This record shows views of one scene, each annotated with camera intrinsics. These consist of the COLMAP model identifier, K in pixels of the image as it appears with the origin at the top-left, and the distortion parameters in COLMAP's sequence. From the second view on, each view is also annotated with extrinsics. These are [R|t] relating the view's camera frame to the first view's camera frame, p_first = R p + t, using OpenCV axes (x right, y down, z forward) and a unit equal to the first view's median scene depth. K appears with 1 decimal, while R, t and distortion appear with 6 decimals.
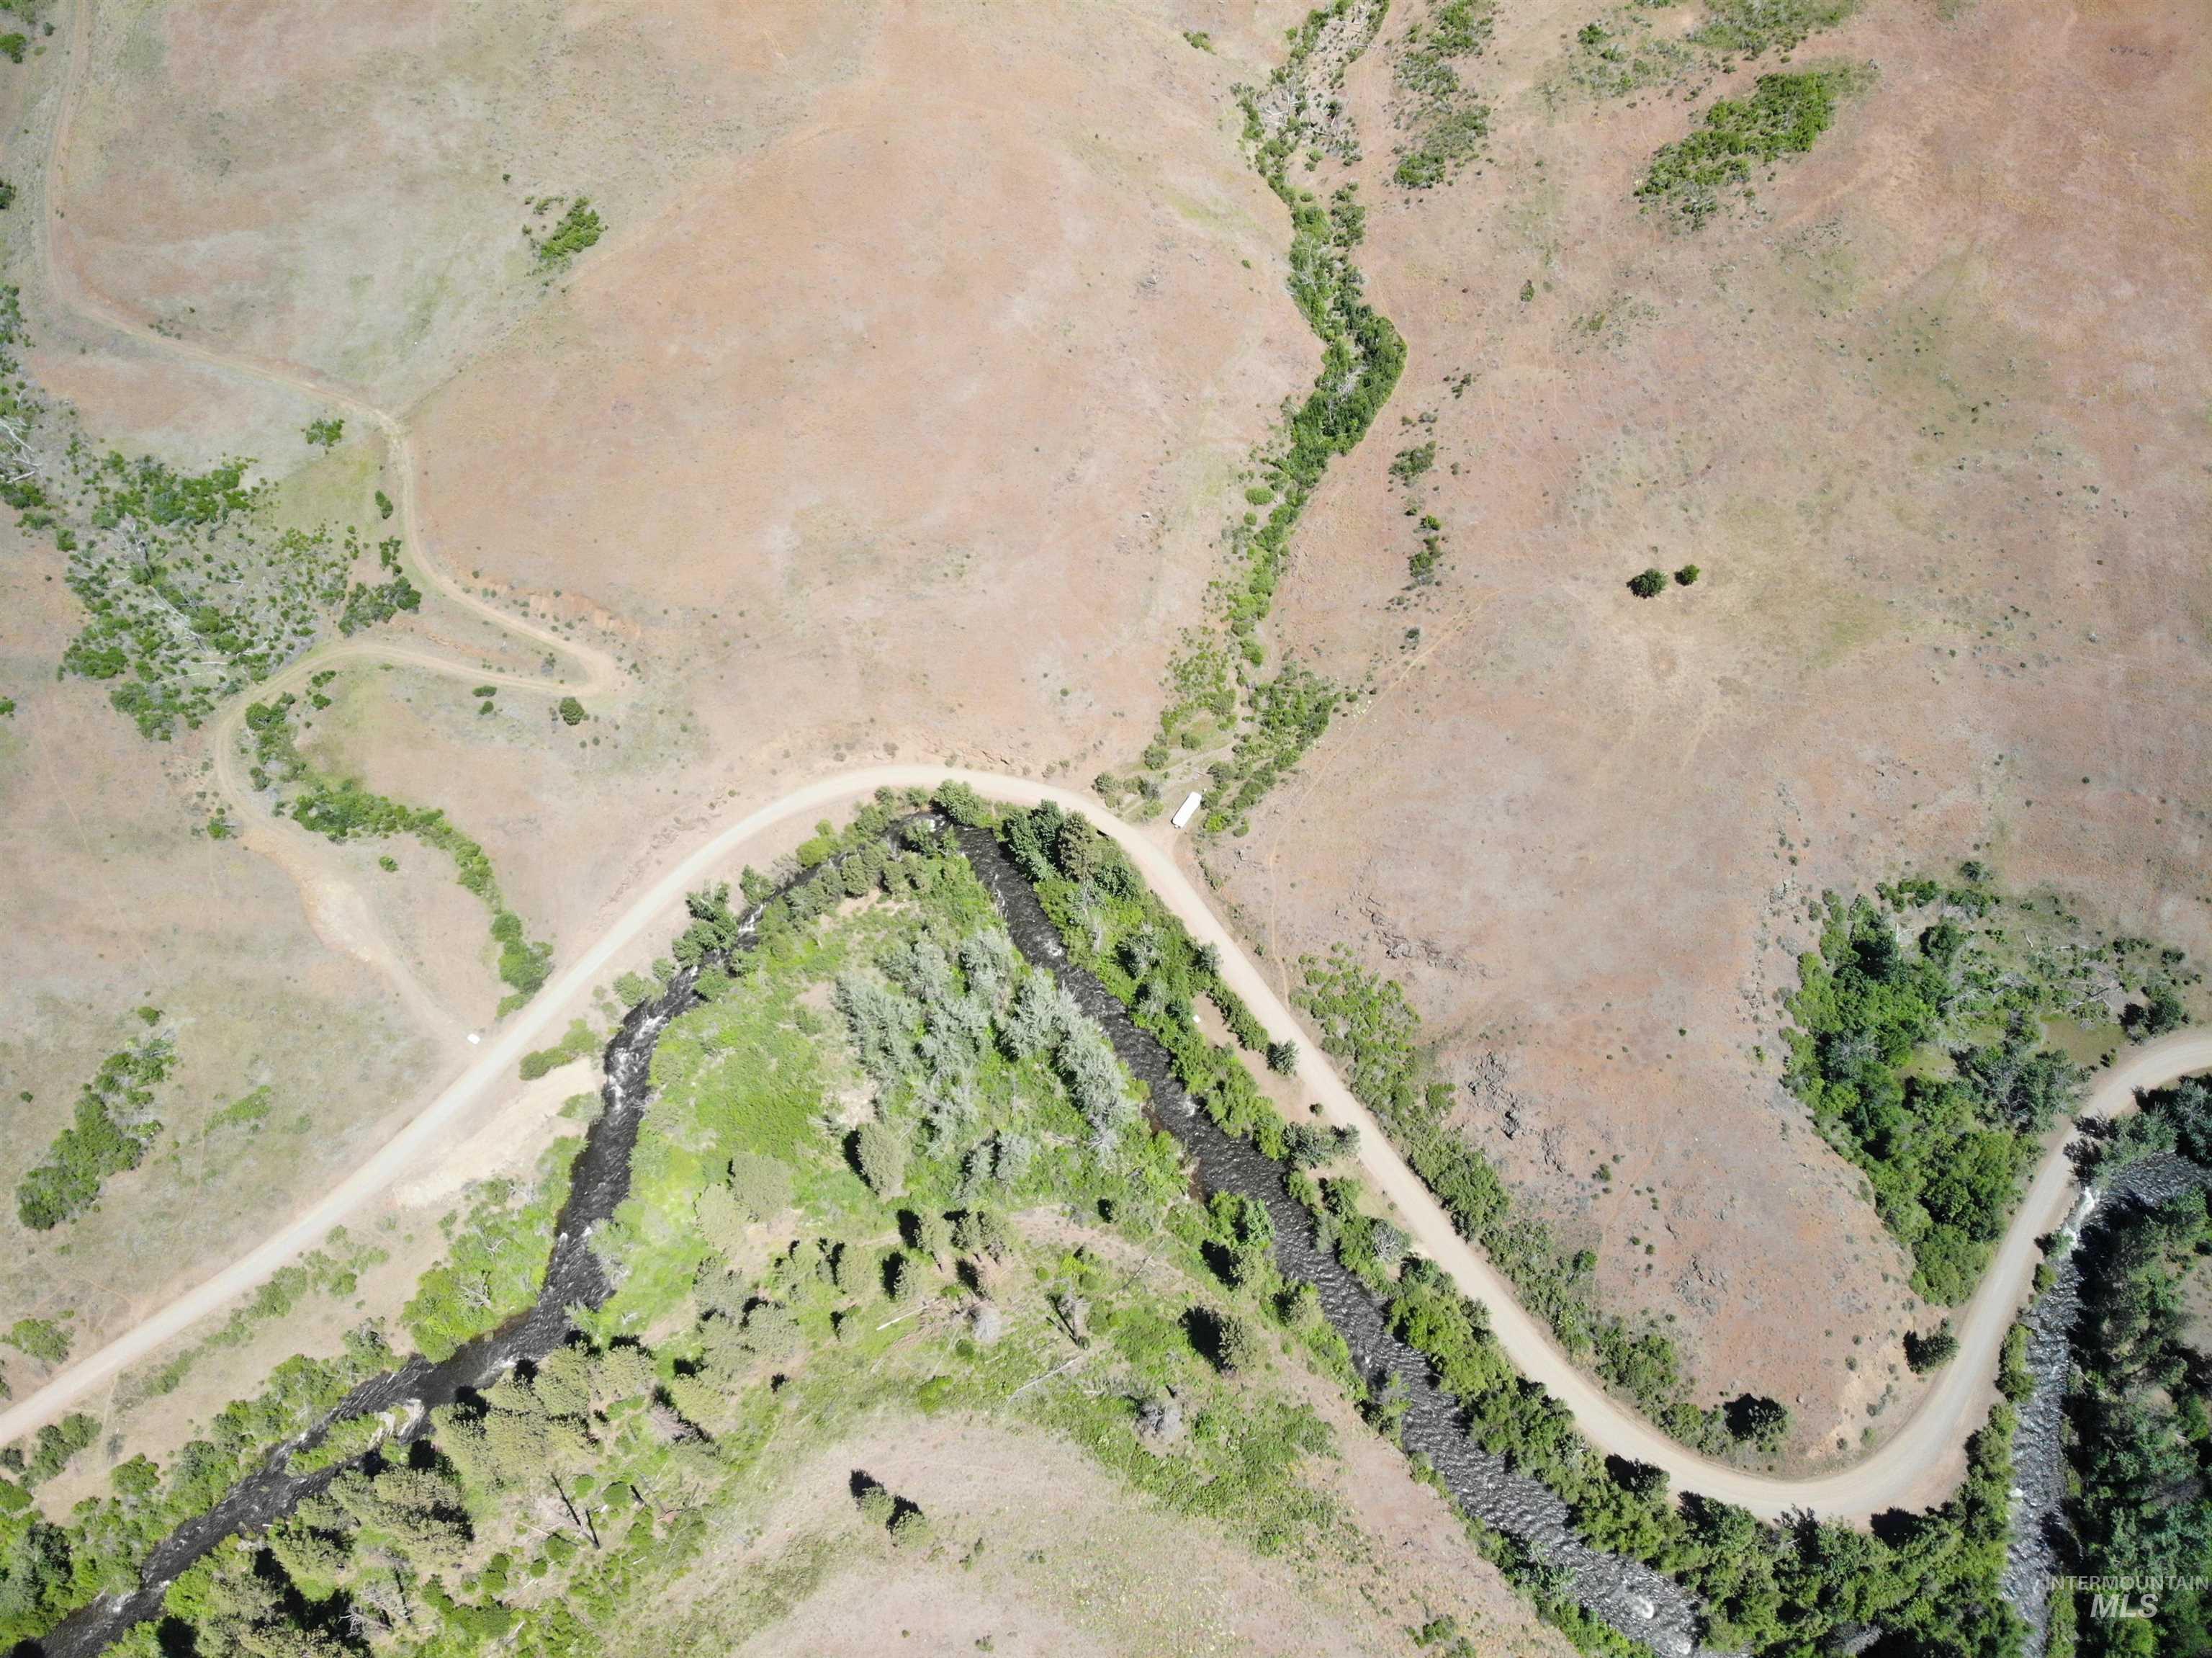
lens RADIAL K [[1634.0, 0, 1077.6], [0, 1634.0, 839.8], [0, 0, 1]] dist [0.048927, -0.157208]
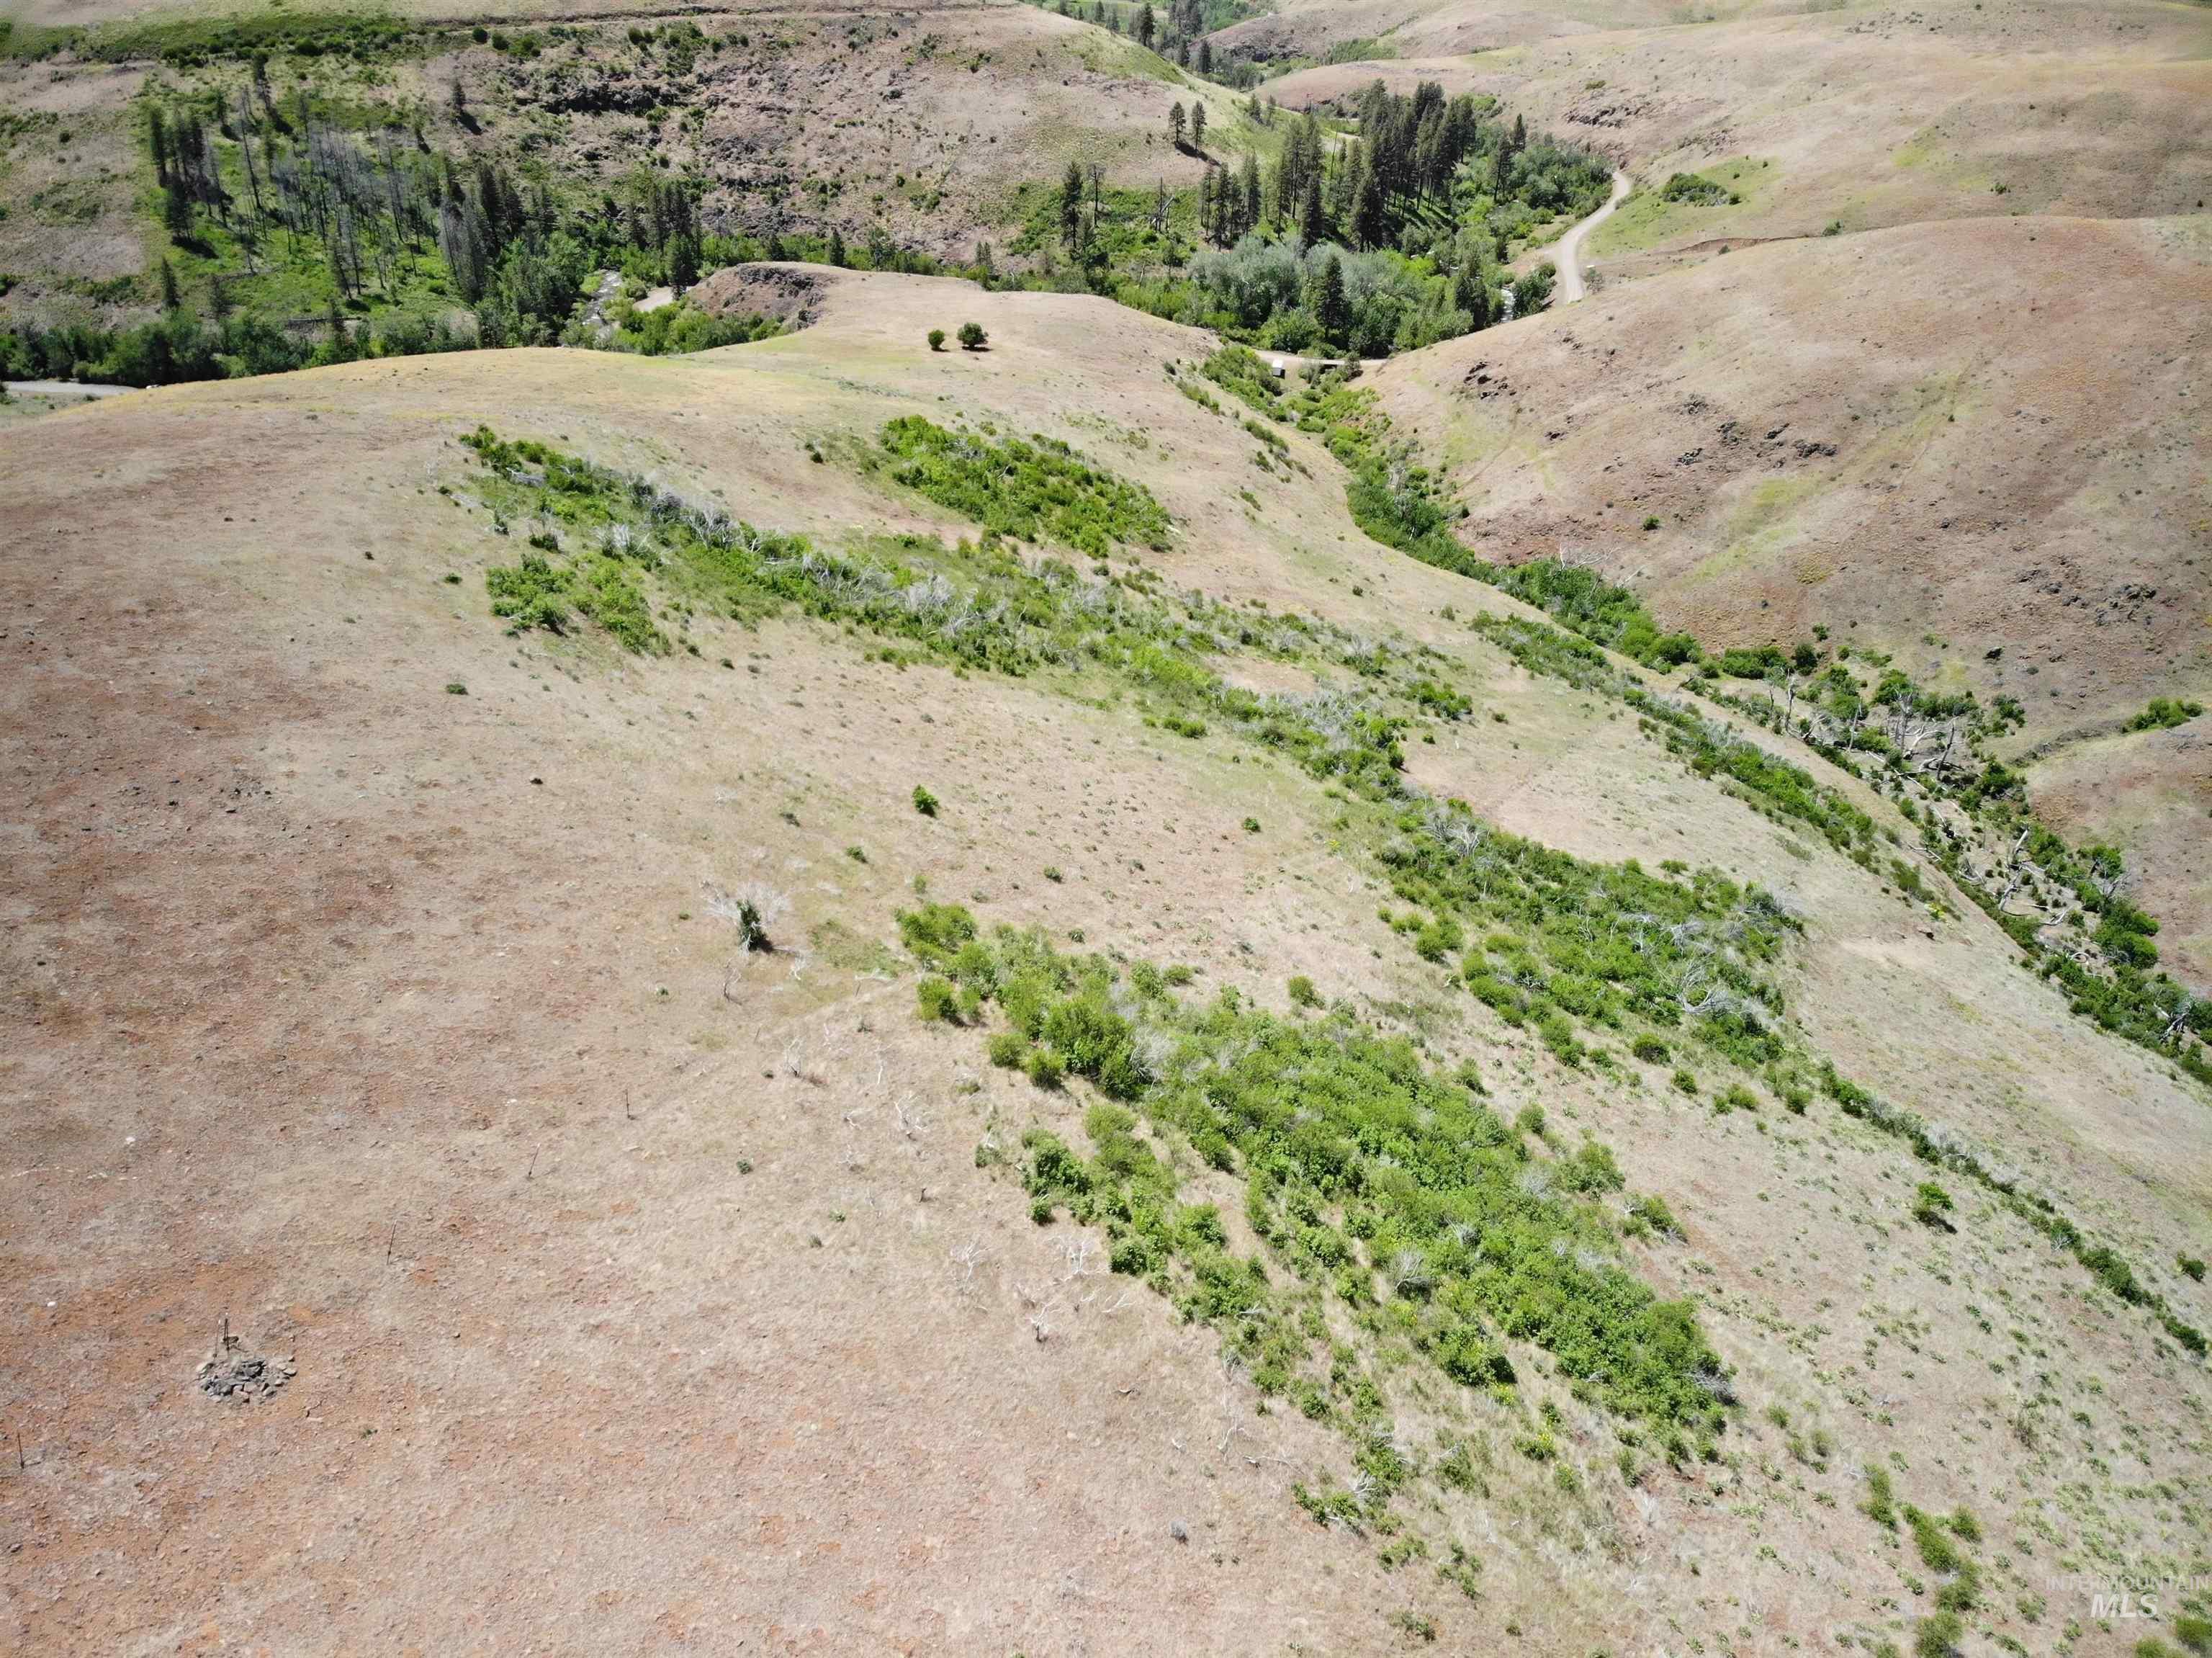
lens RADIAL K [[1634.0, 0, 1073.5], [0, 1634.0, 818.1], [0, 0, 1]] dist [0.048927, -0.157208]
pose [[-0.908343, 0.225666, -0.352118, 0.712073], [-0.352866, 0.038407, 0.934885, -1.092209], [0.224496, 0.973447, 0.044743, 1.271314]]
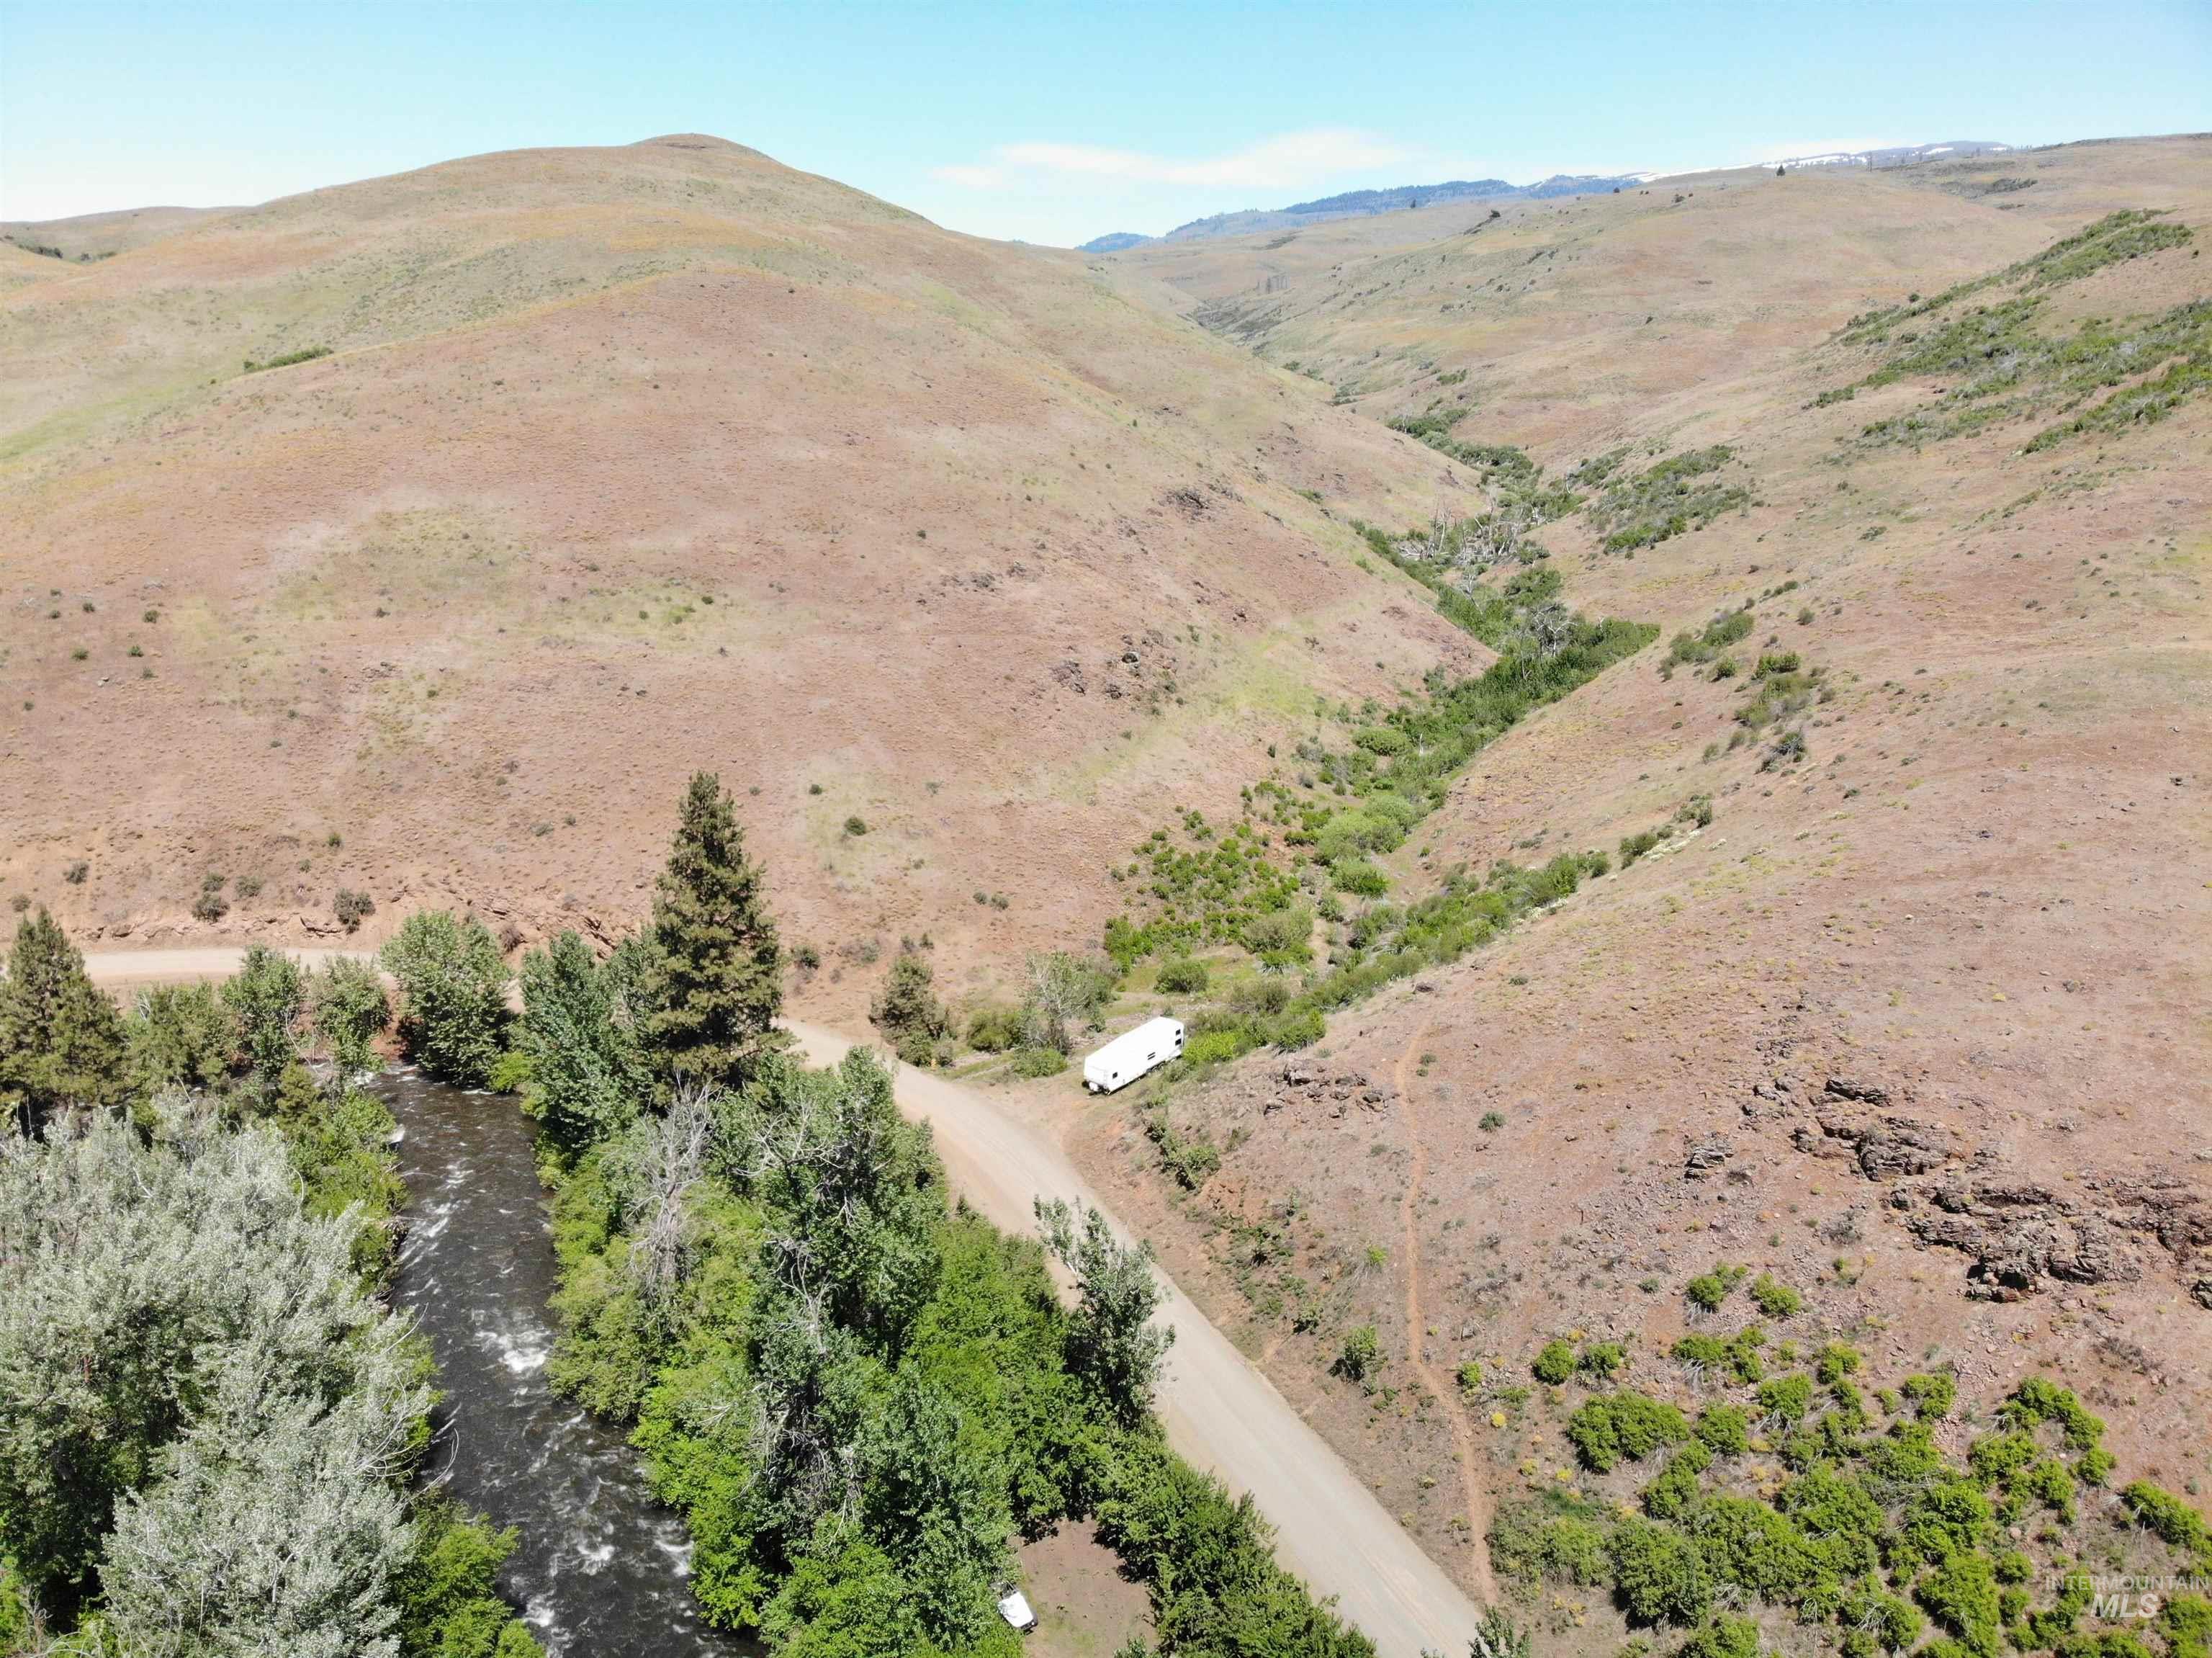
lens RADIAL K [[1634.0, 0, 1079.3], [0, 1634.0, 828.7], [0, 0, 1]] dist [0.048927, -0.157208]
pose [[0.990601, 0.044660, -0.129288, 0.098561], [-0.120895, 0.728026, -0.674805, 0.168069], [0.063988, 0.684093, 0.726582, 0.764611]]
